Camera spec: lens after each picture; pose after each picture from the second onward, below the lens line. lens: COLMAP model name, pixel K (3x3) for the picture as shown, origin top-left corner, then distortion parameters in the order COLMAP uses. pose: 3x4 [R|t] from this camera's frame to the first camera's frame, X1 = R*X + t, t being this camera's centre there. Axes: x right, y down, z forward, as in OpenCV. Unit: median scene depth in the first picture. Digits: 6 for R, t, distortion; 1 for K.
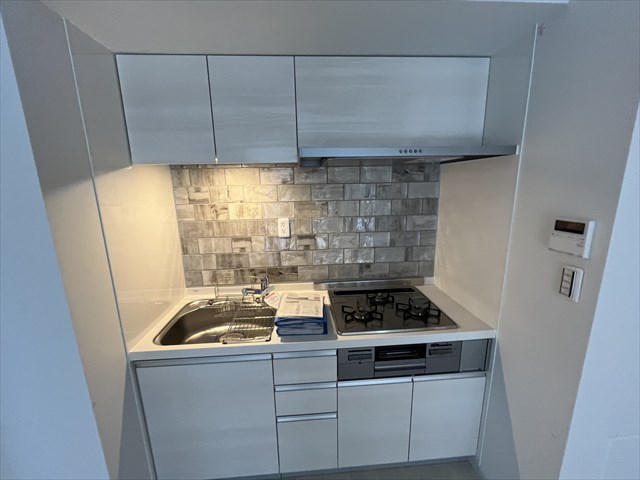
lens RADIAL K [[260.5, 0, 321.1], [0, 260.5, 240.6], [0, 0, 1]] dist [-0.000668, -0.000650]
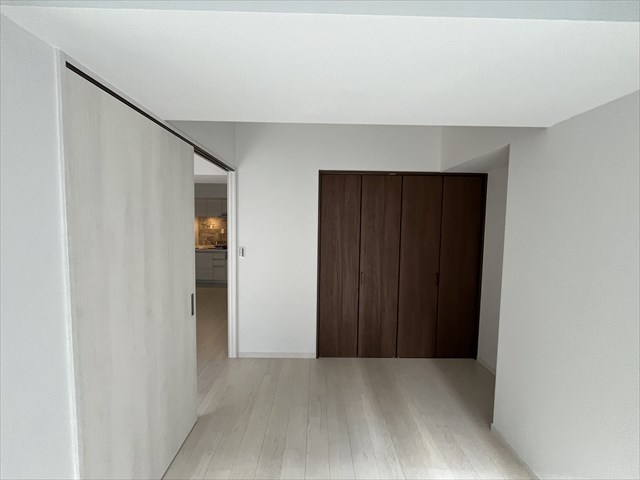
lens RADIAL K [[260.5, 0, 319.5], [0, 260.5, 239.9], [0, 0, 1]] dist [-0.000668, -0.000650]
pose [[0.997623, 0.033895, -0.059991, 1.669038], [-0.043012, 0.986521, -0.157881, 0.683851], [0.053831, 0.160086, 0.985634, -3.035109]]
